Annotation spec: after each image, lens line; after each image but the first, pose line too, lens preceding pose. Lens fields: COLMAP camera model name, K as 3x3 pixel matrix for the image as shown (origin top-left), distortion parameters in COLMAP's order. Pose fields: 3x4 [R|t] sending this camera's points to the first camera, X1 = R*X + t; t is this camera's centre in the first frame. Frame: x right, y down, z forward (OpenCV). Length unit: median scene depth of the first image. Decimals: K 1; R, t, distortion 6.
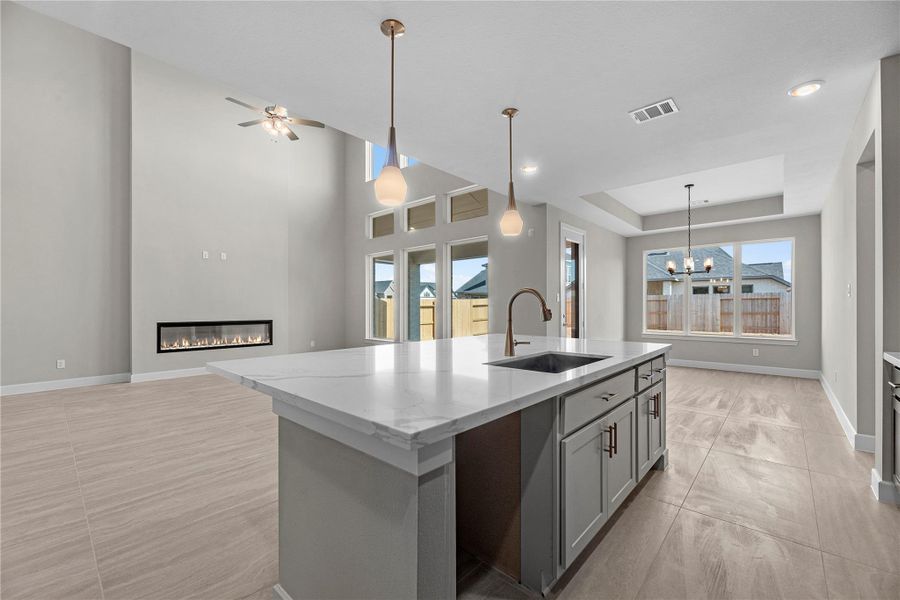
lens RADIAL K [[368.9, 0, 451.4], [0, 368.9, 306.4], [0, 0, 1]] dist [-0.010174, 0.000213]
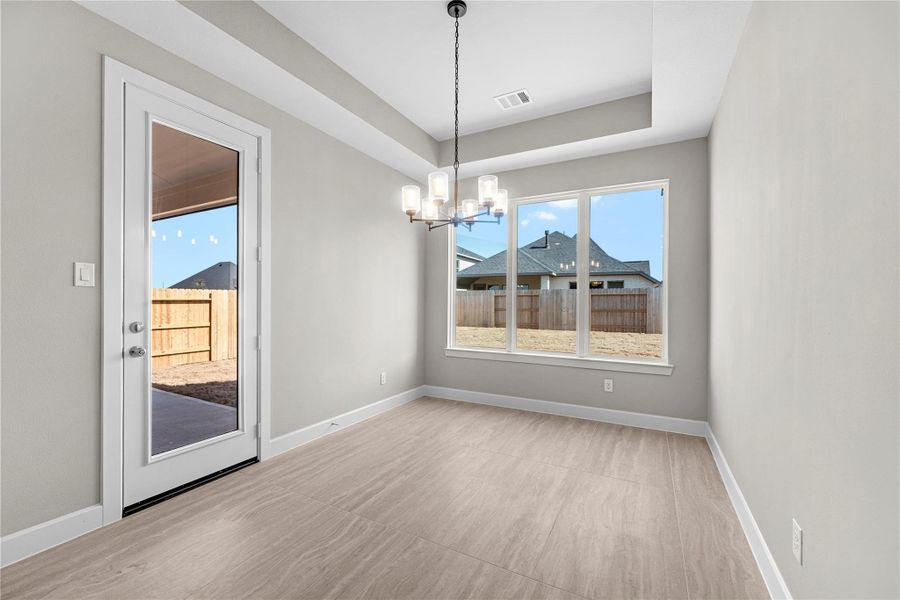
lens RADIAL K [[368.9, 0, 454.9], [0, 368.9, 300.9], [0, 0, 1]] dist [-0.010174, 0.000213]
pose [[0.969063, 0.006931, 0.246717, 0.218626], [-0.006634, 0.999976, -0.002034, -0.000802], [-0.246725, 0.000334, 0.969086, 0.241671]]
